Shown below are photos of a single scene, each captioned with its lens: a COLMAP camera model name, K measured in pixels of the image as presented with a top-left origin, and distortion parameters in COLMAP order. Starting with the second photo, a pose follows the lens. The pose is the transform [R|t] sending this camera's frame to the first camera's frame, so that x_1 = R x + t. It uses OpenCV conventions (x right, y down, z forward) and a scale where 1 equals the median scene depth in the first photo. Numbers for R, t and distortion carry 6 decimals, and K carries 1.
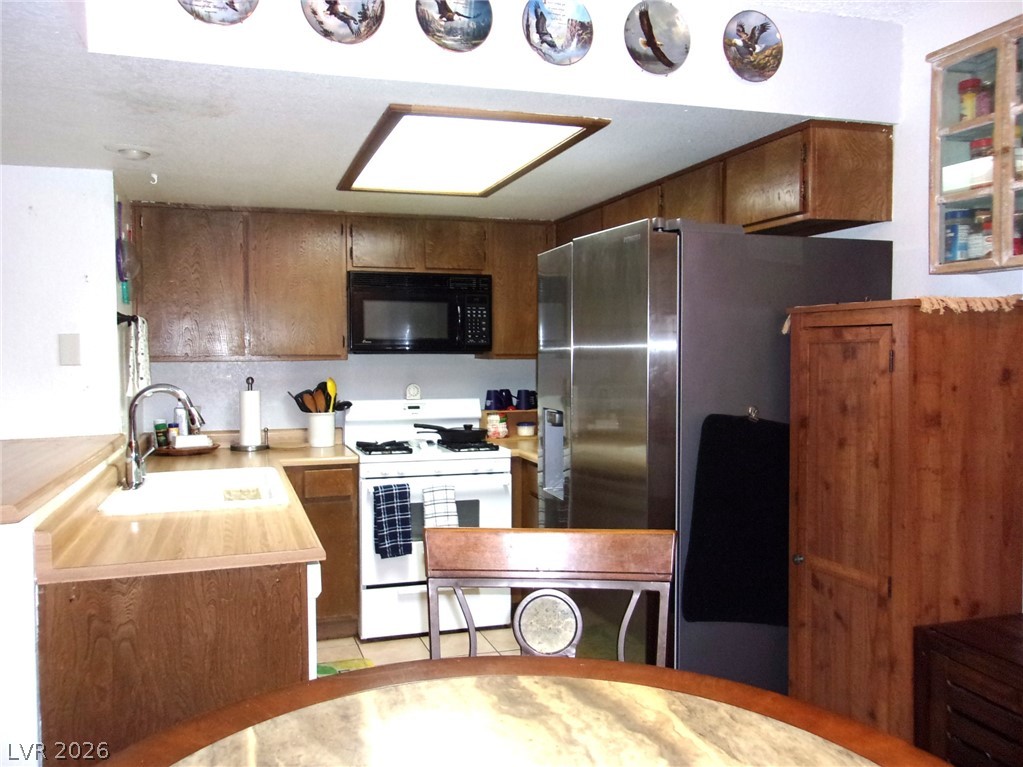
lens RADIAL K [[836.0, 0, 510.8], [0, 836.0, 378.3], [0, 0, 1]] dist [0.004067, 0.000410]
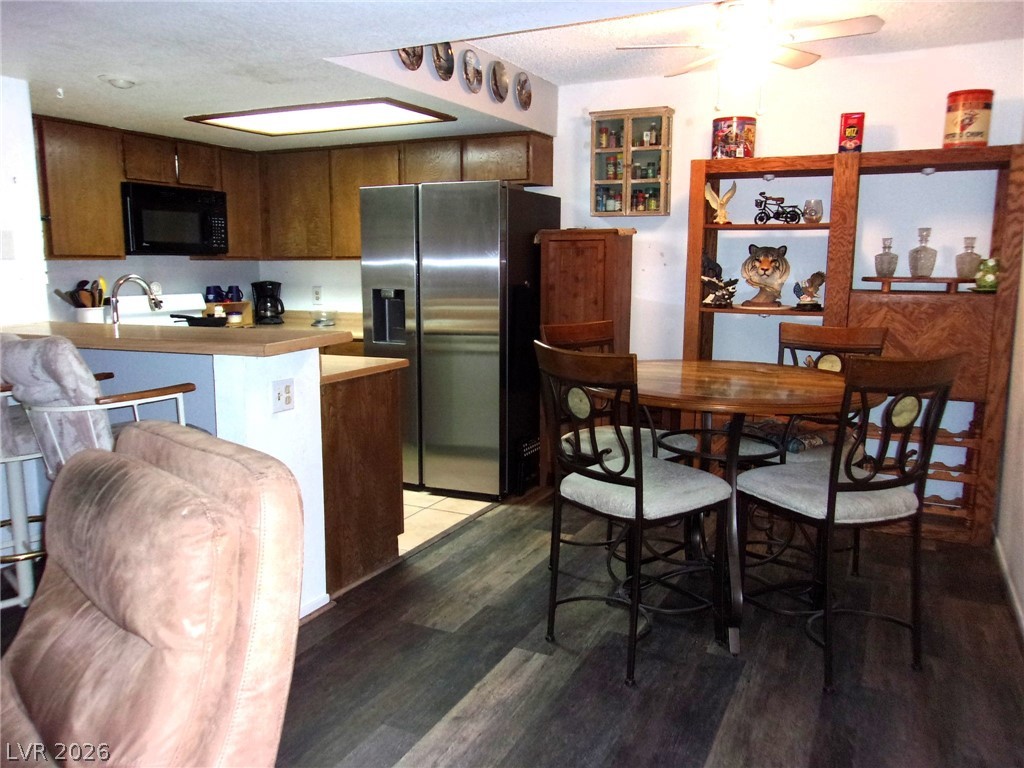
lens RADIAL K [[836.8, 0, 509.3], [0, 836.8, 387.8], [0, 0, 1]] dist [0.004067, 0.000410]
pose [[0.686101, -0.104120, 0.720017, -1.267138], [0.023991, 0.992405, 0.120649, 0.048662], [-0.727110, -0.065504, 0.683389, -0.355993]]
